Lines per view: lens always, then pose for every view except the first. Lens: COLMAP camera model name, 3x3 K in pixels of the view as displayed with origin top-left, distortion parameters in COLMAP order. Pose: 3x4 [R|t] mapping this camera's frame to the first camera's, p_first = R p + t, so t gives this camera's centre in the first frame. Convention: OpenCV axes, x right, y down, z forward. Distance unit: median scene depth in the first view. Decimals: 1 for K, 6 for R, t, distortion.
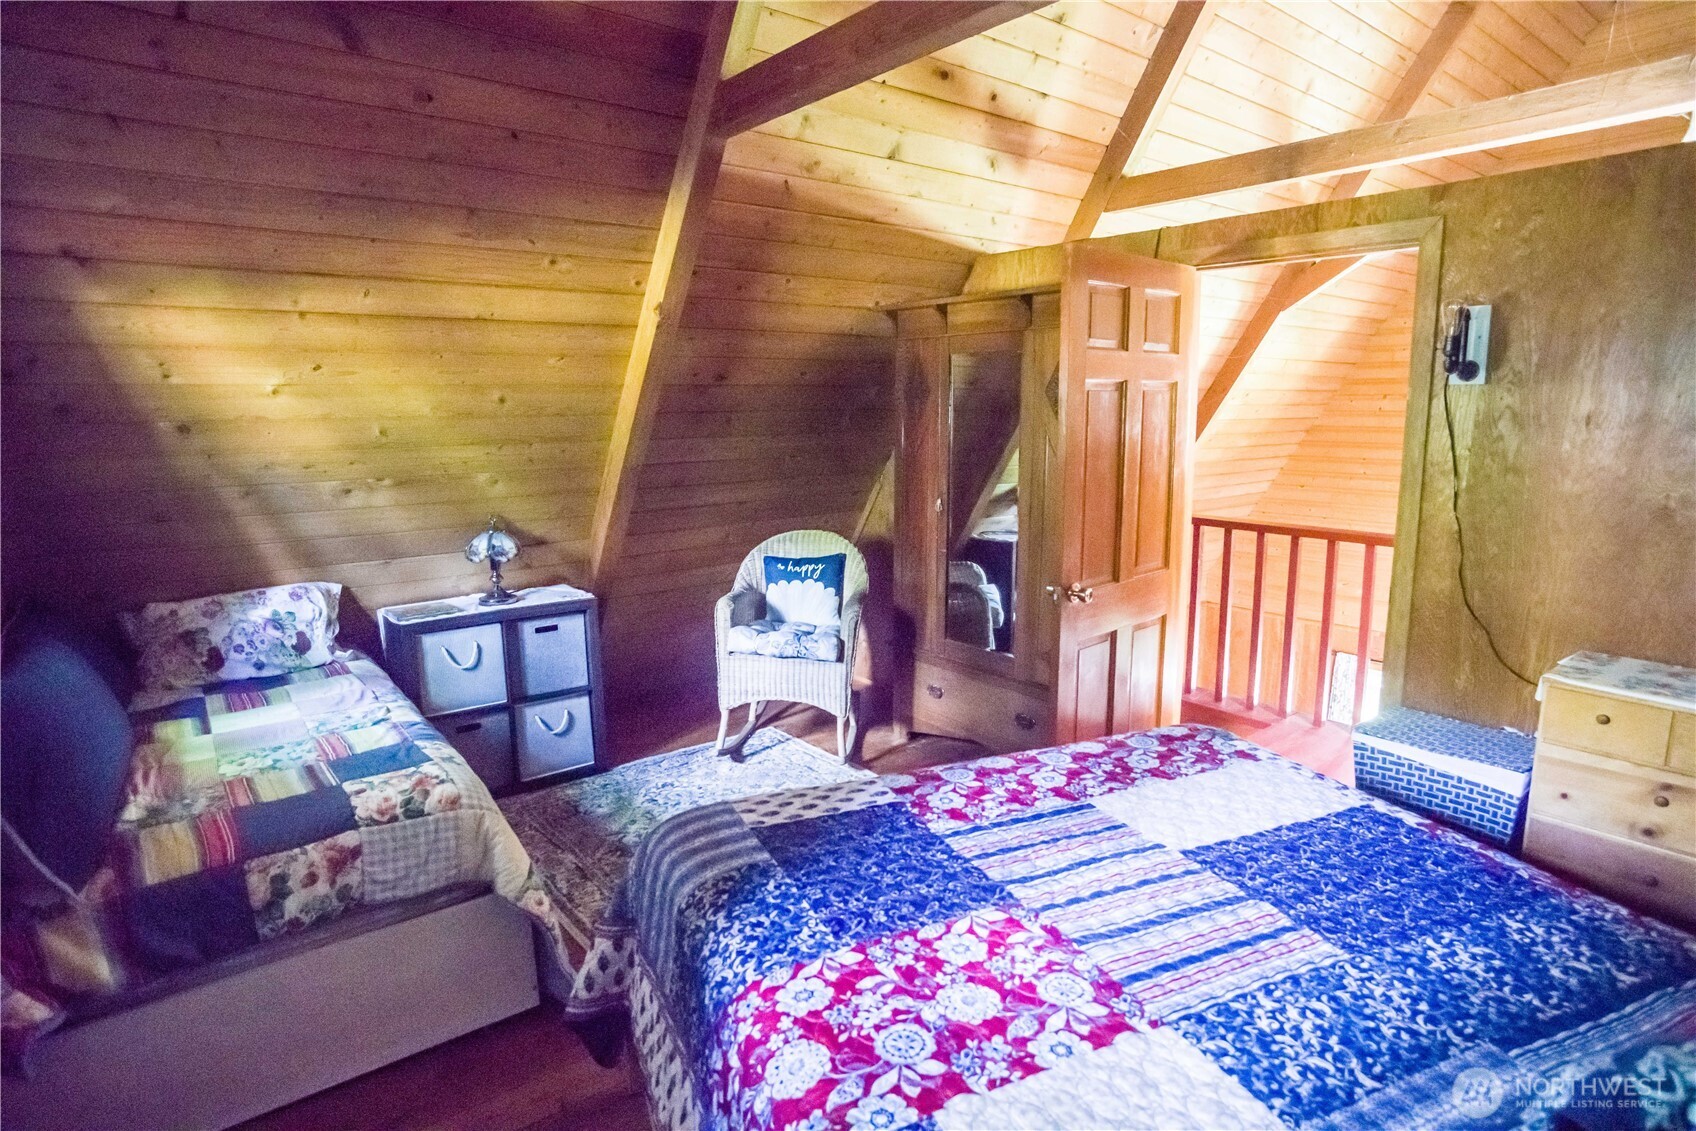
lens RADIAL K [[849.8, 0, 849.2], [0, 849.8, 557.2], [0, 0, 1]] dist [-0.084038, 0.042343]
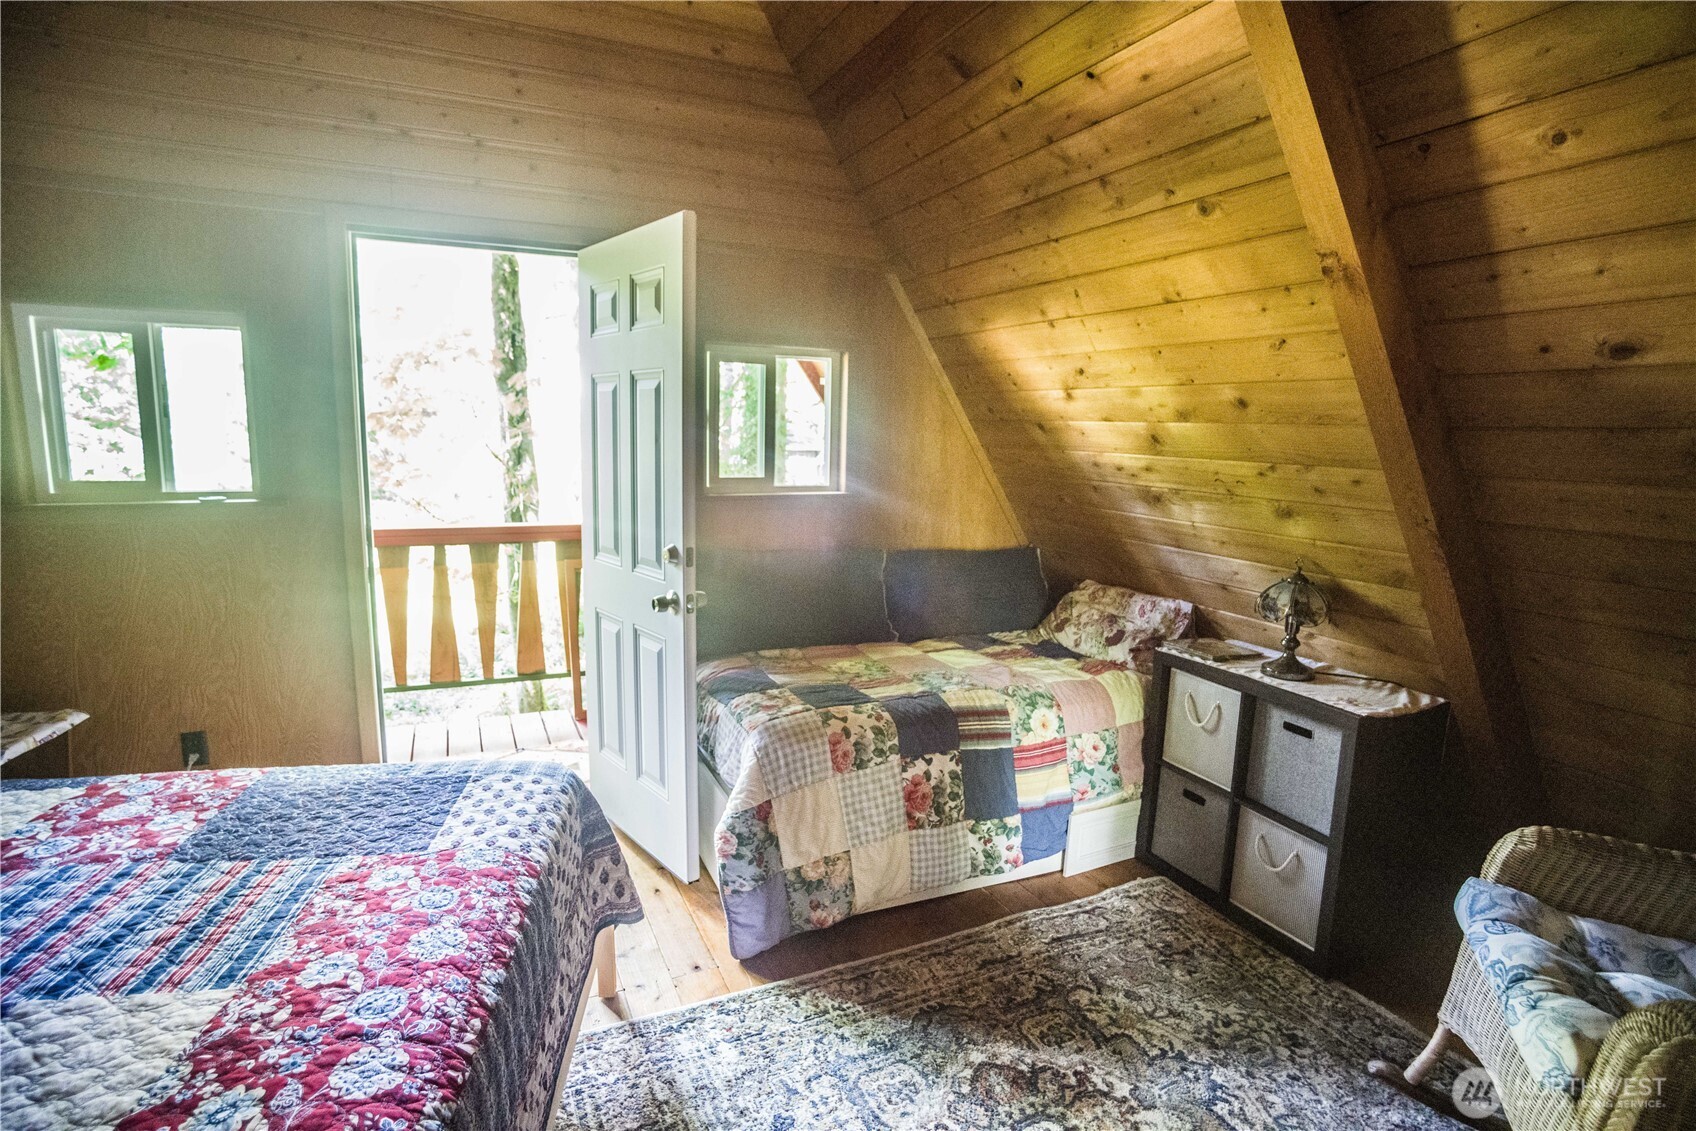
lens RADIAL K [[849.8, 0, 849.2], [0, 849.8, 557.2], [0, 0, 1]] dist [-0.084038, 0.042343]
pose [[-0.210687, 0.160752, -0.964246, 0.758408], [-0.177605, 0.963676, 0.199463, -0.260947], [0.961284, 0.213279, -0.174483, 1.521641]]
